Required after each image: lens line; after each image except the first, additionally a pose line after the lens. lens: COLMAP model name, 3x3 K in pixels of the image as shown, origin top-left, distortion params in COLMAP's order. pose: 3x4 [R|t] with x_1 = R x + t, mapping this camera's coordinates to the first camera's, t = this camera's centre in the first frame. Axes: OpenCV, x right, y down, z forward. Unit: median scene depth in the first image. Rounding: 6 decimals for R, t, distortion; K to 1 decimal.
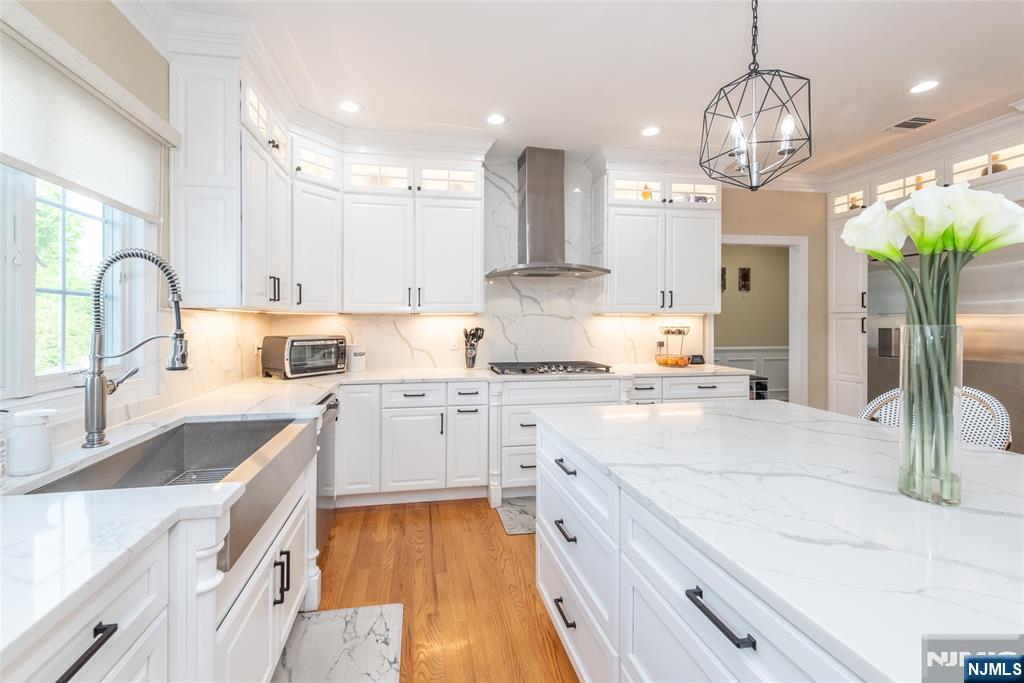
lens RADIAL K [[416.4, 0, 480.5], [0, 416.4, 321.1], [0, 0, 1]] dist [0.007901, -0.003616]
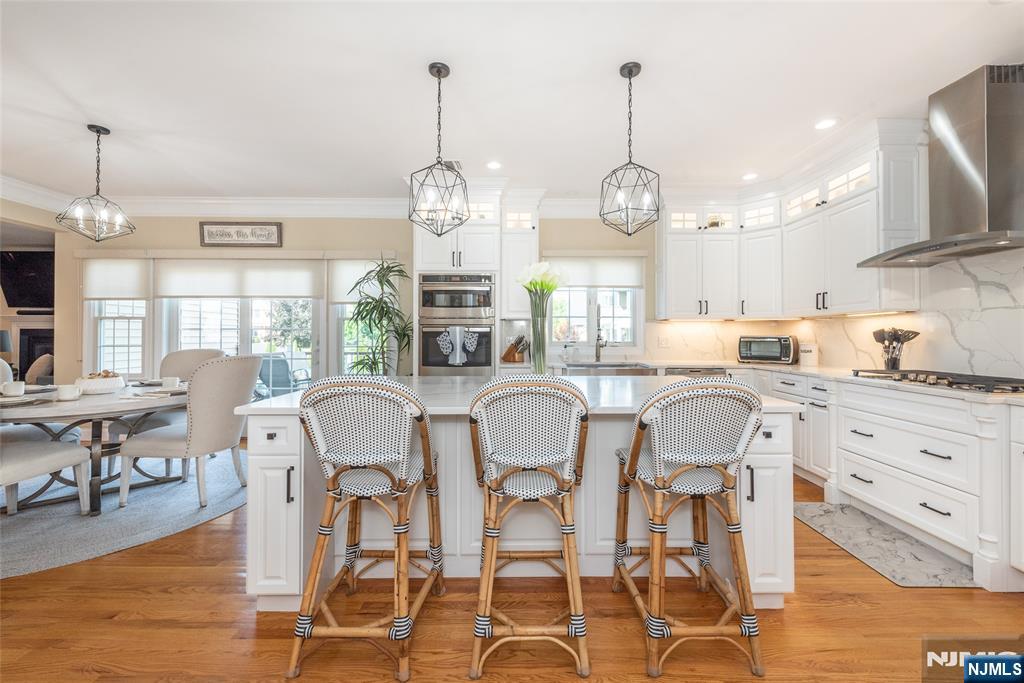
lens RADIAL K [[416.4, 0, 528.3], [0, 416.4, 331.0], [0, 0, 1]] dist [0.007901, -0.003616]
pose [[-0.148610, -0.009695, -0.988848, 0.963624], [0.006751, 0.999919, -0.010818, 0.025965], [0.988873, -0.008283, -0.148533, 0.354659]]
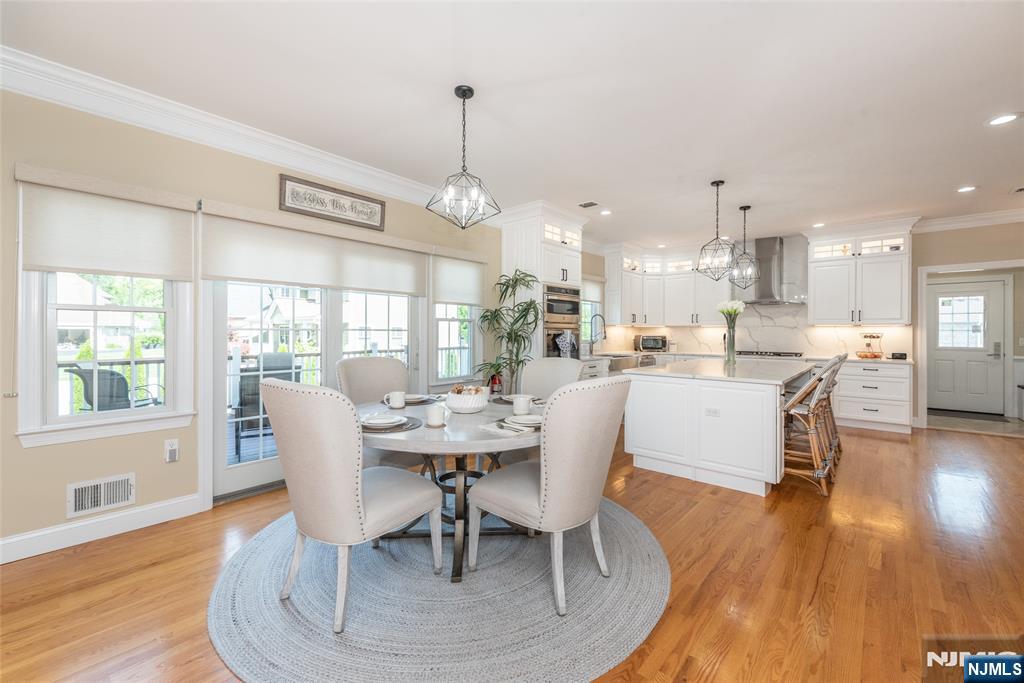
lens RADIAL K [[426.9, 0, 519.2], [0, 426.9, 332.6], [0, 0, 1]] dist [0.011790, -0.000175]
pose [[0.656891, 0.009396, -0.753927, 0.857091], [-0.000882, 0.999931, 0.011694, -0.007565], [0.753985, -0.007017, 0.656854, -1.092108]]
